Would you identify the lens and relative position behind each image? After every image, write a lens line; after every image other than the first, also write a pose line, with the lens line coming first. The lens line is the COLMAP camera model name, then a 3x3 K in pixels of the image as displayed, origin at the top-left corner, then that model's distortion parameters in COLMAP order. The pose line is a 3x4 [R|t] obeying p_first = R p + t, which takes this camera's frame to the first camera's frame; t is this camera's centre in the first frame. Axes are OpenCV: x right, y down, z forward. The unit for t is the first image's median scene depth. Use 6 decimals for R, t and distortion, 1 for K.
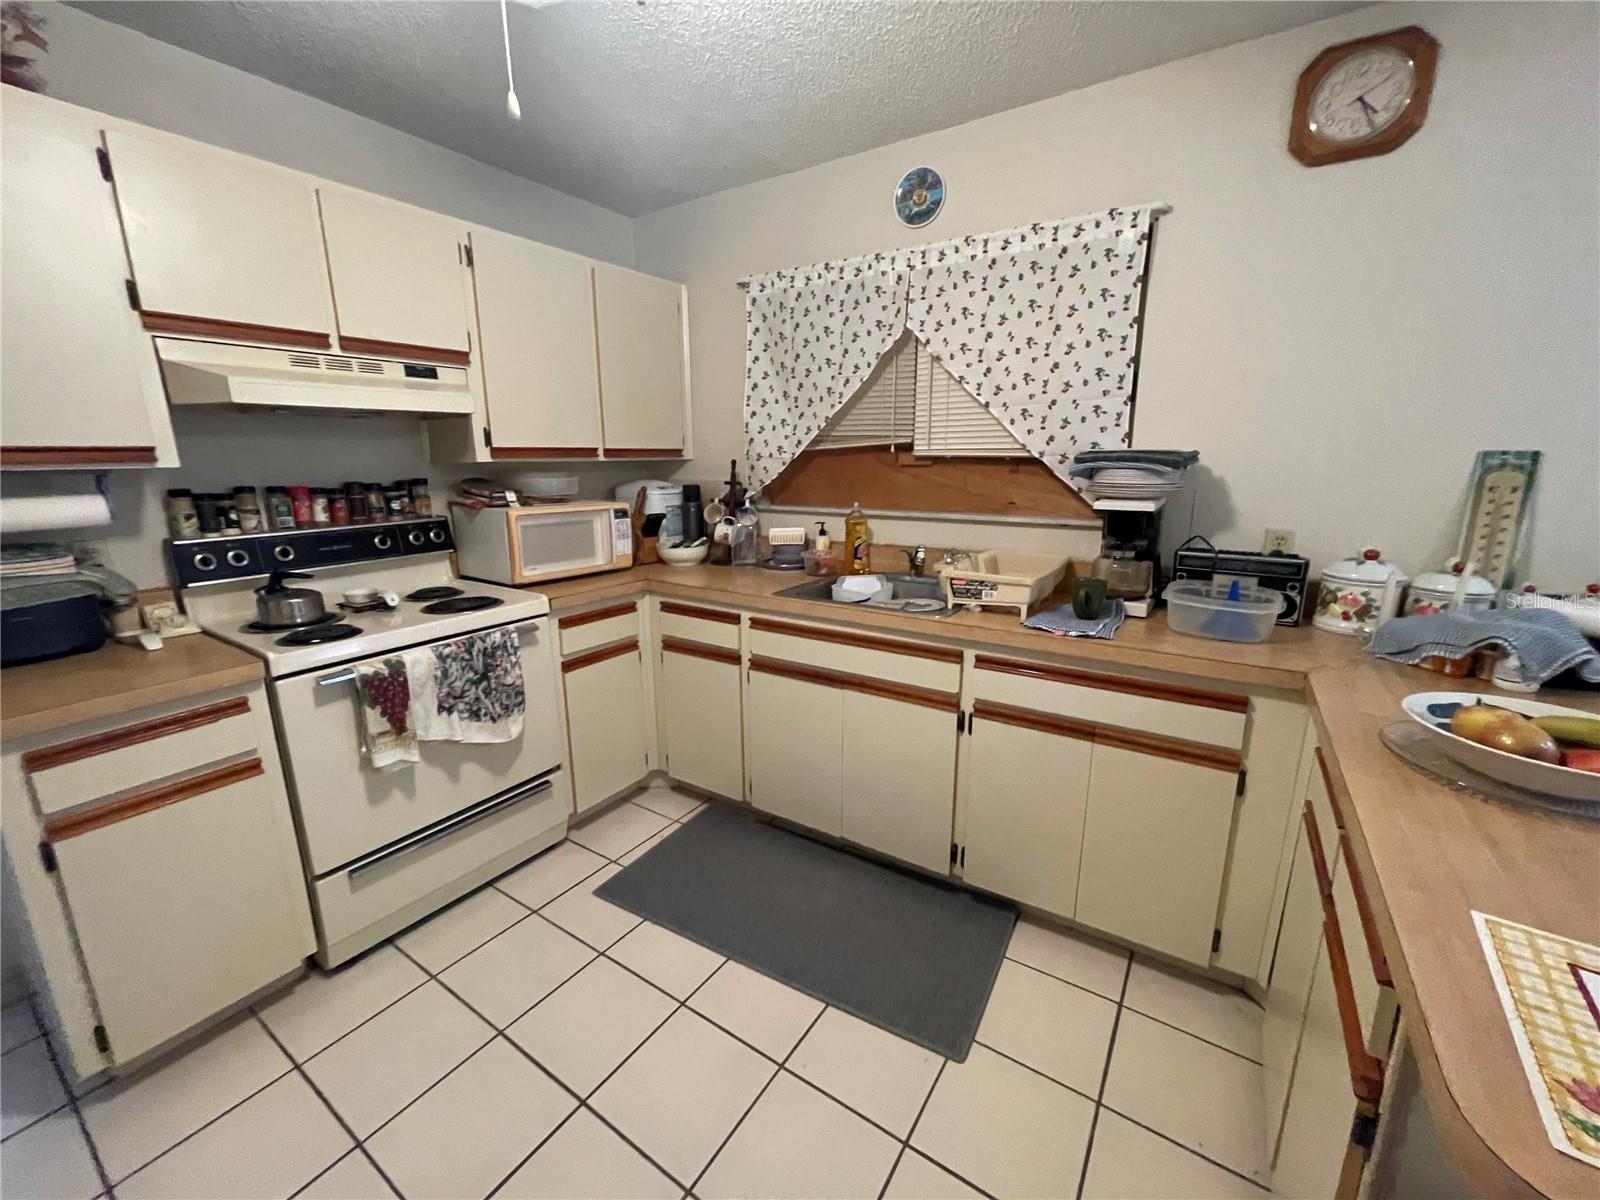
lens RADIAL K [[644.2, 0, 793.9], [0, 644.2, 602.6], [0, 0, 1]] dist [-0.007436, 0.003061]
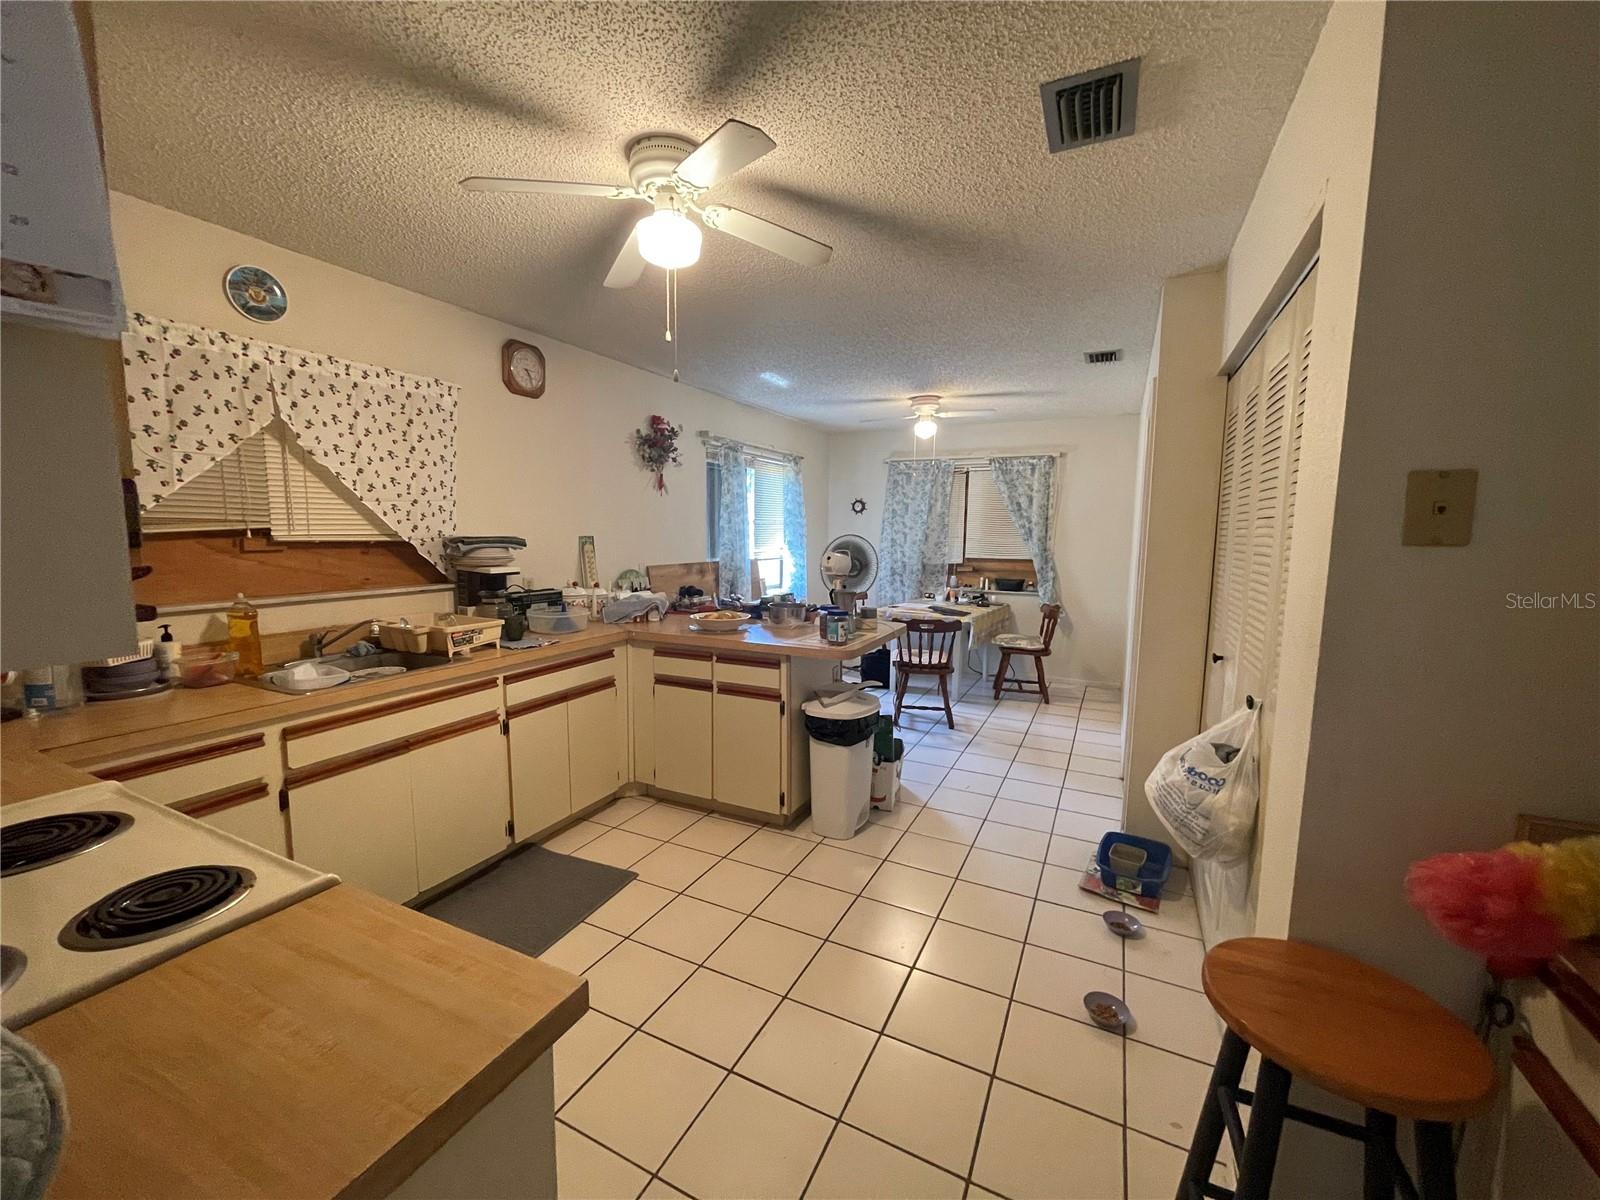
lens RADIAL K [[644.2, 0, 793.9], [0, 644.2, 602.6], [0, 0, 1]] dist [-0.007436, 0.003061]
pose [[-0.123568, -0.108874, 0.986345, -1.016352], [0.215990, 0.967182, 0.133818, -0.111255], [-0.968545, 0.229577, -0.095997, 0.396429]]
